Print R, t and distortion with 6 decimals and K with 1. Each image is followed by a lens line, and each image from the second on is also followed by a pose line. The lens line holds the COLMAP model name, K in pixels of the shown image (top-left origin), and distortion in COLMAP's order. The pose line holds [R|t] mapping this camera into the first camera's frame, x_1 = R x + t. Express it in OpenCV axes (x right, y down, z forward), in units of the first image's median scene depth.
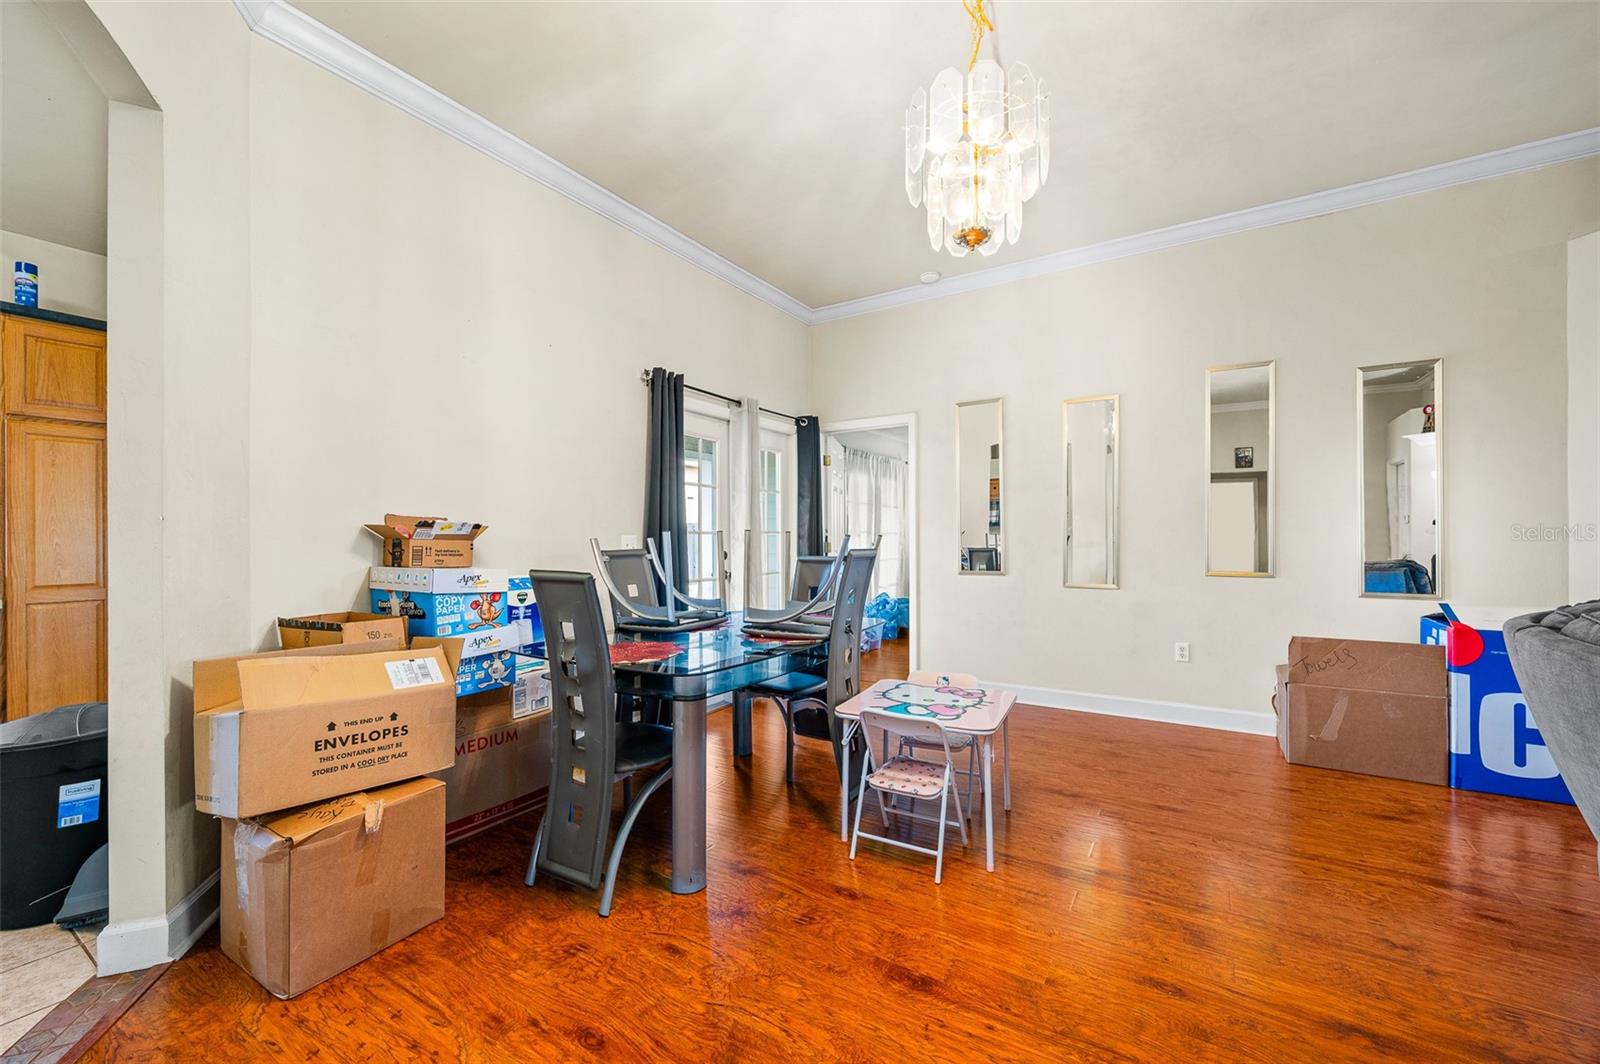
lens RADIAL K [[636.5, 0, 810.4], [0, 636.5, 539.7], [0, 0, 1]] dist [-0.004803, 0.001038]
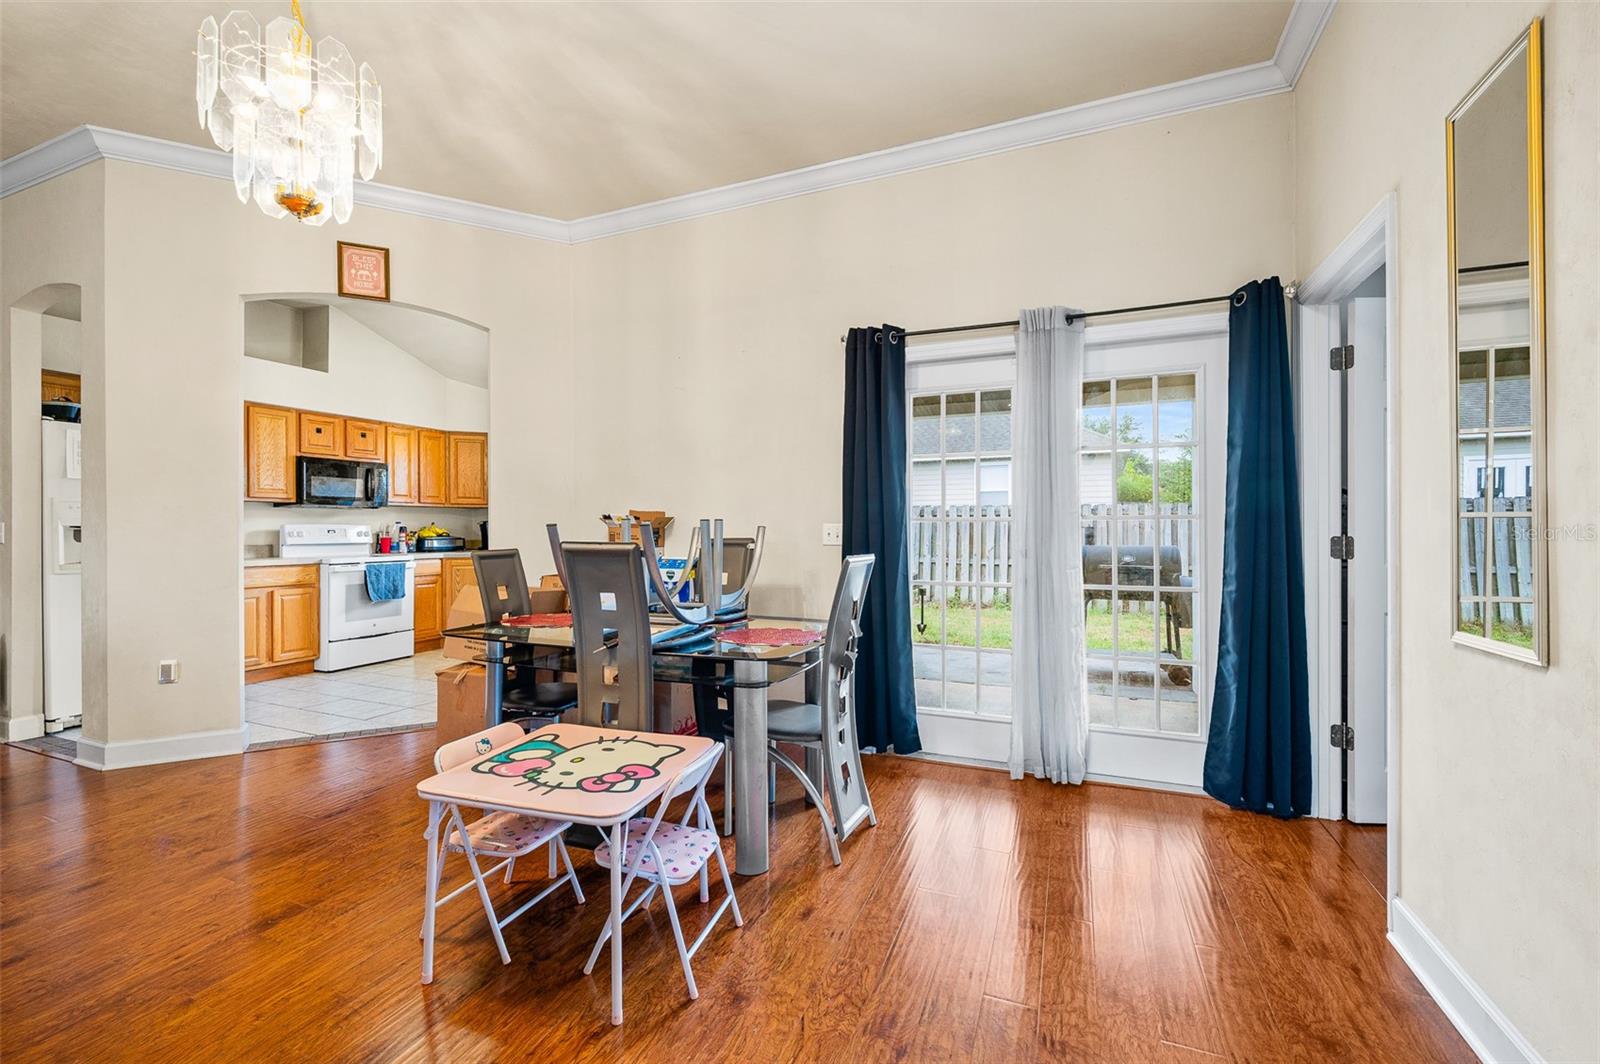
lens RADIAL K [[665.8, 0, 753.8], [0, 665.8, 528.7], [0, 0, 1]] dist [0.002417, -0.000275]
pose [[0.135165, 0.008719, -0.990785, 0.865972], [0.002920, 0.999953, 0.009199, -0.010483], [0.990819, -0.004136, 0.135134, 1.002443]]
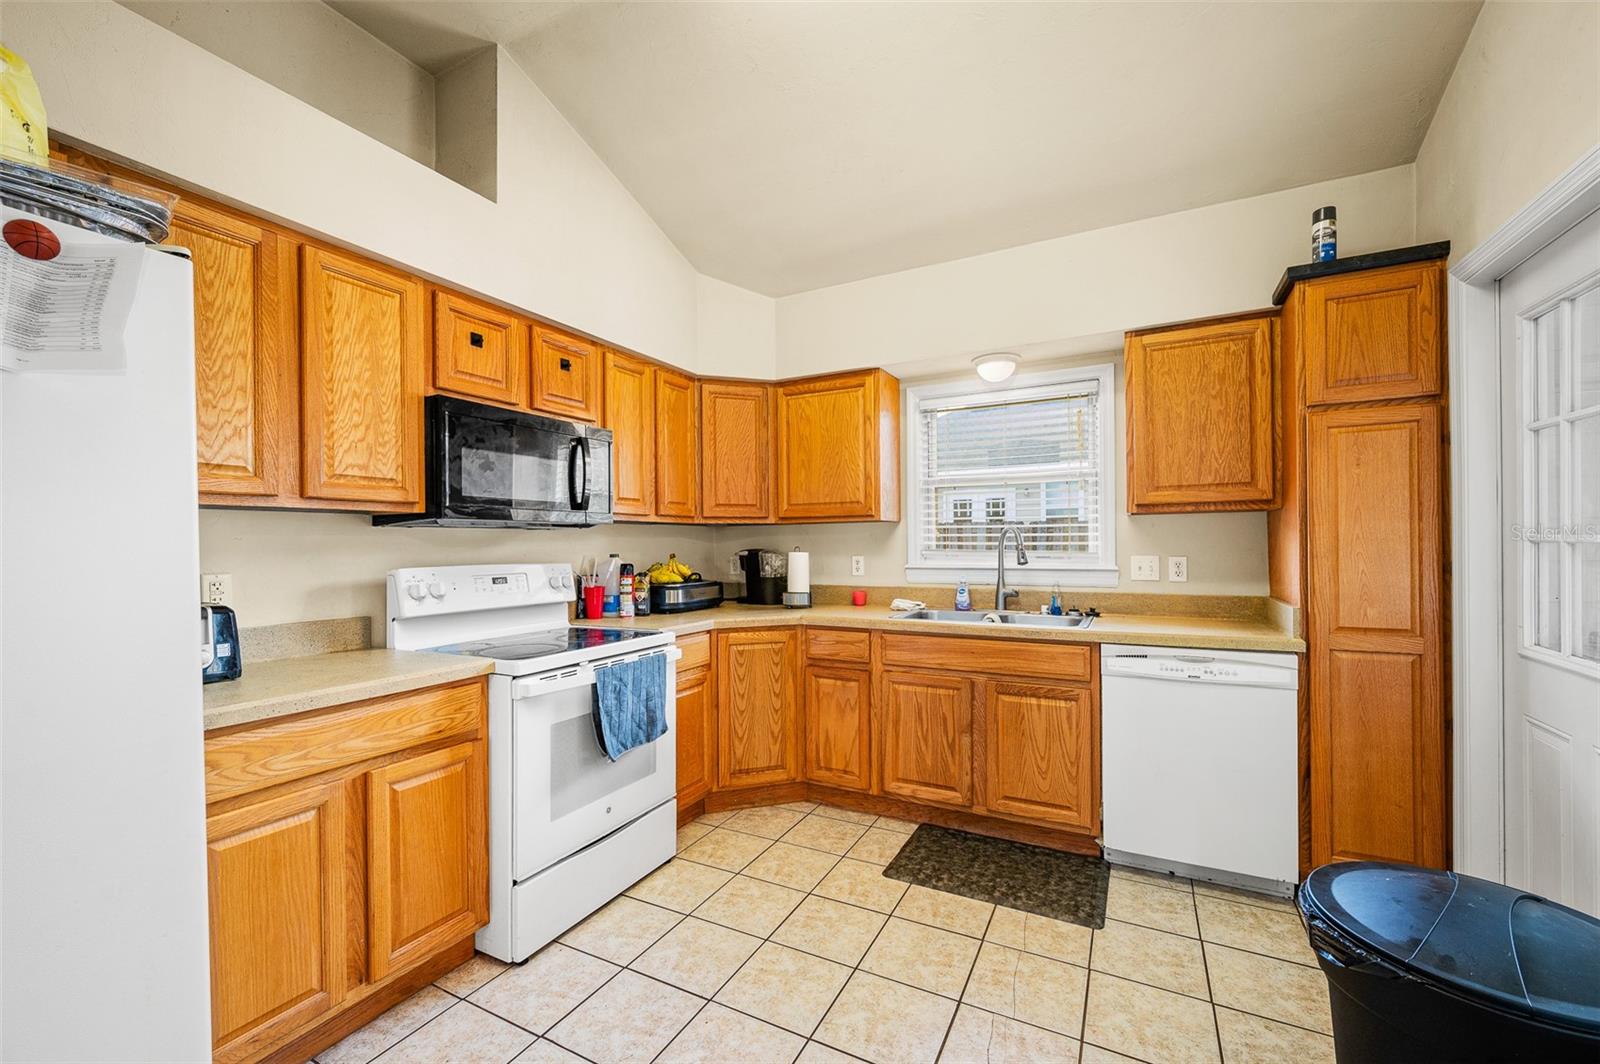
lens RADIAL K [[636.5, 0, 789.4], [0, 636.5, 545.2], [0, 0, 1]] dist [-0.004803, 0.001038]
pose [[0.078223, 0.005992, -0.996918, -0.515297], [0.011020, 0.999916, 0.006875, -0.037118], [0.996875, -0.011524, 0.078151, 0.283382]]
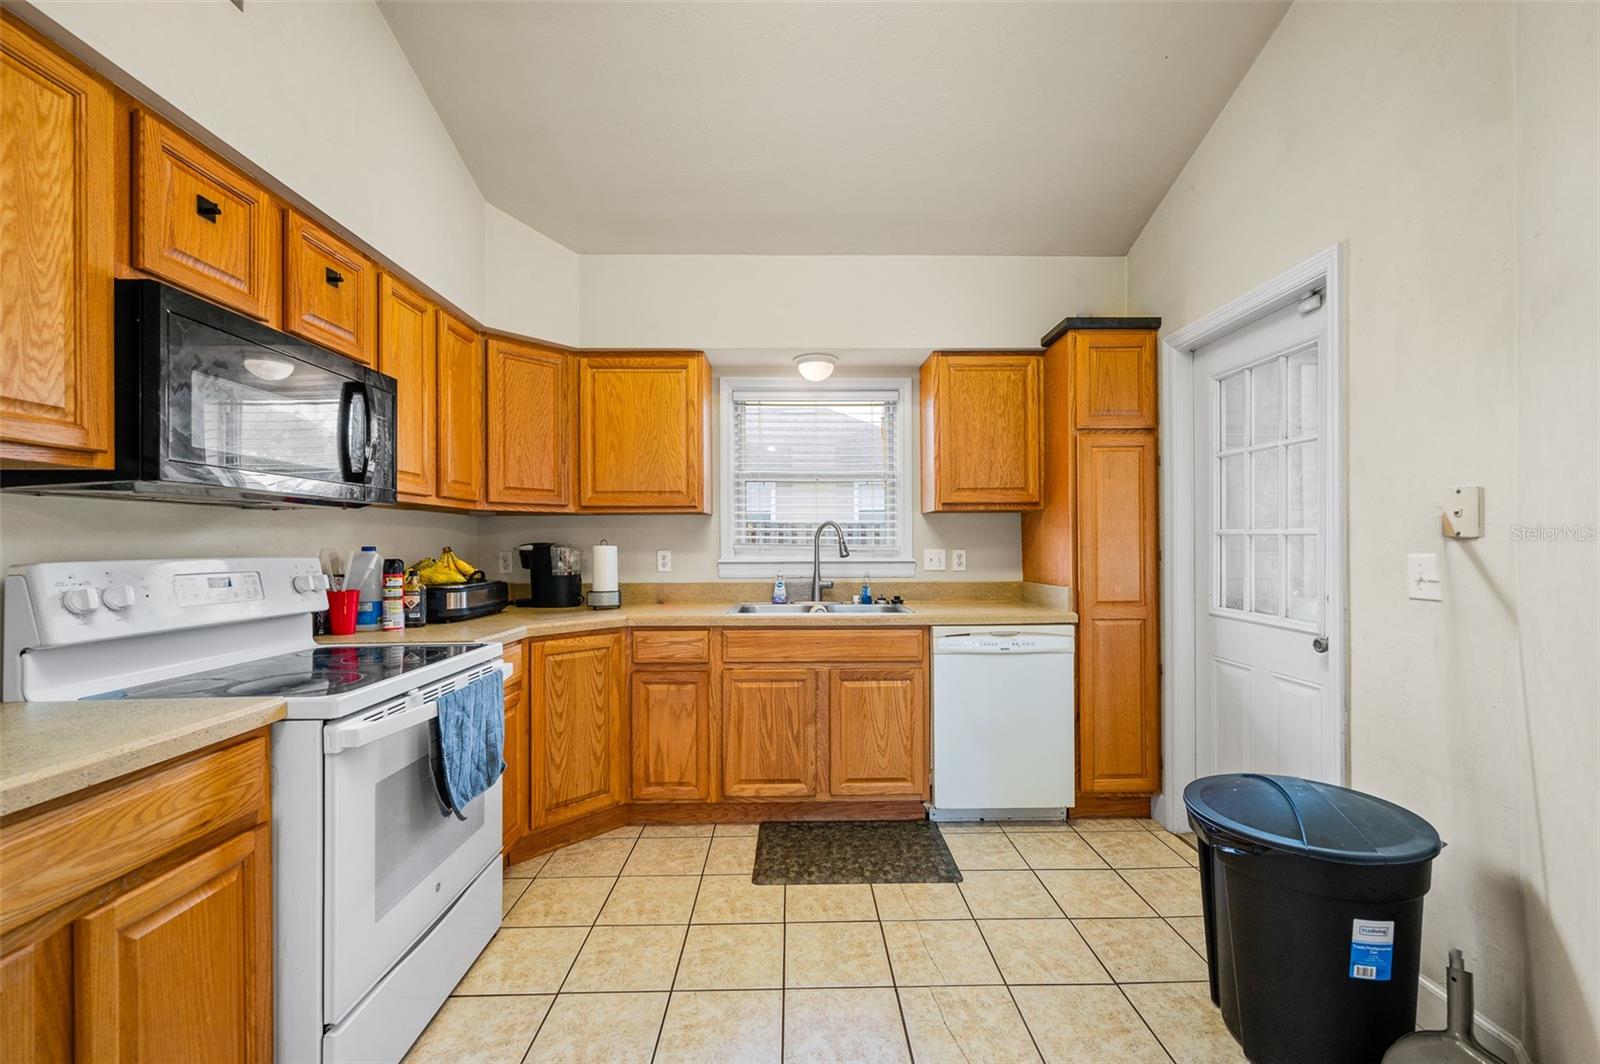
lens RADIAL K [[636.5, 0, 799.0], [0, 636.5, 543.4], [0, 0, 1]] dist [-0.004803, 0.001038]
pose [[0.548584, 0.001931, -0.836093, -0.651401], [0.003641, 0.999982, 0.004698, -0.022804], [0.836088, -0.005621, 0.548567, 0.071636]]
